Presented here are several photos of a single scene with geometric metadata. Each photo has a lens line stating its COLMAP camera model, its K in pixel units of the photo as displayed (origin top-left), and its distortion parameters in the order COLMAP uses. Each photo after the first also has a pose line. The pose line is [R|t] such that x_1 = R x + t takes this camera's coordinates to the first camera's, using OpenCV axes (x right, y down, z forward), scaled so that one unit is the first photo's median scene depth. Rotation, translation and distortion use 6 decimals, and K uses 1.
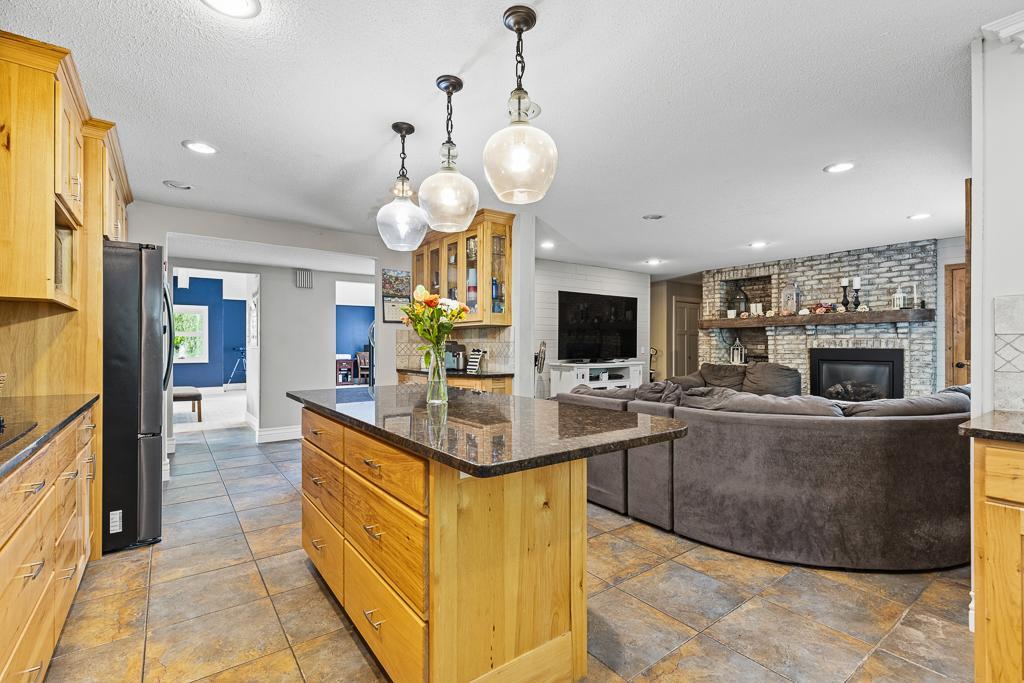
lens RADIAL K [[469.5, 0, 509.6], [0, 469.5, 344.4], [0, 0, 1]] dist [0.007192, -0.001284]
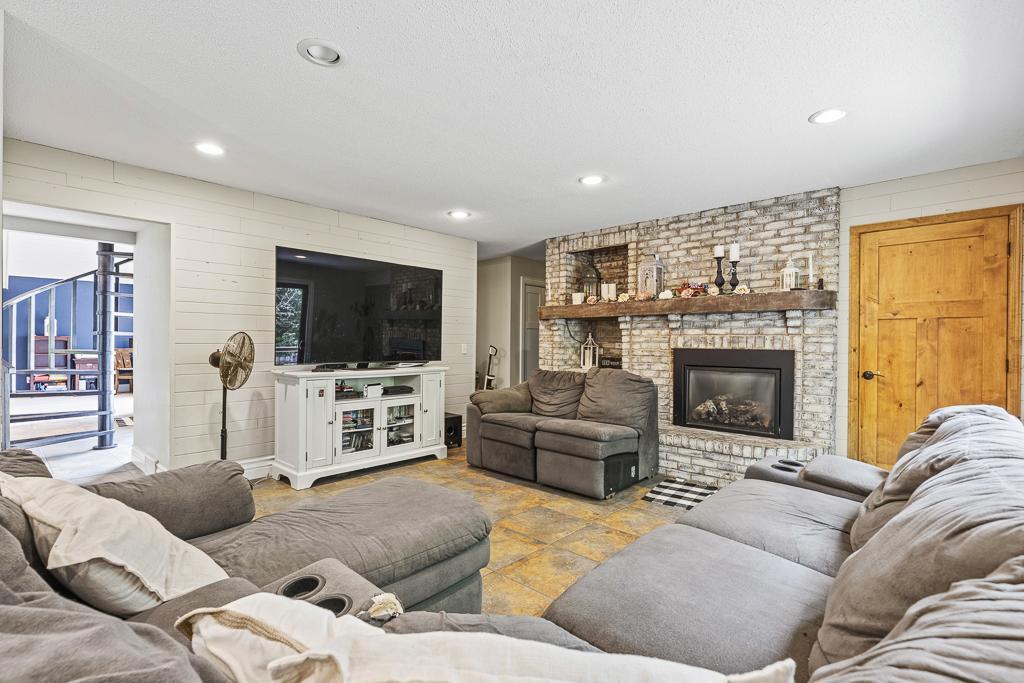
lens RADIAL K [[471.3, 0, 517.7], [0, 471.3, 344.7], [0, 0, 1]] dist [0.004999, -0.000536]
pose [[0.982494, 0.007813, 0.186131, 0.287411], [-0.009302, 0.999931, 0.007127, 0.000301], [-0.186062, -0.008734, 0.982499, 0.367482]]
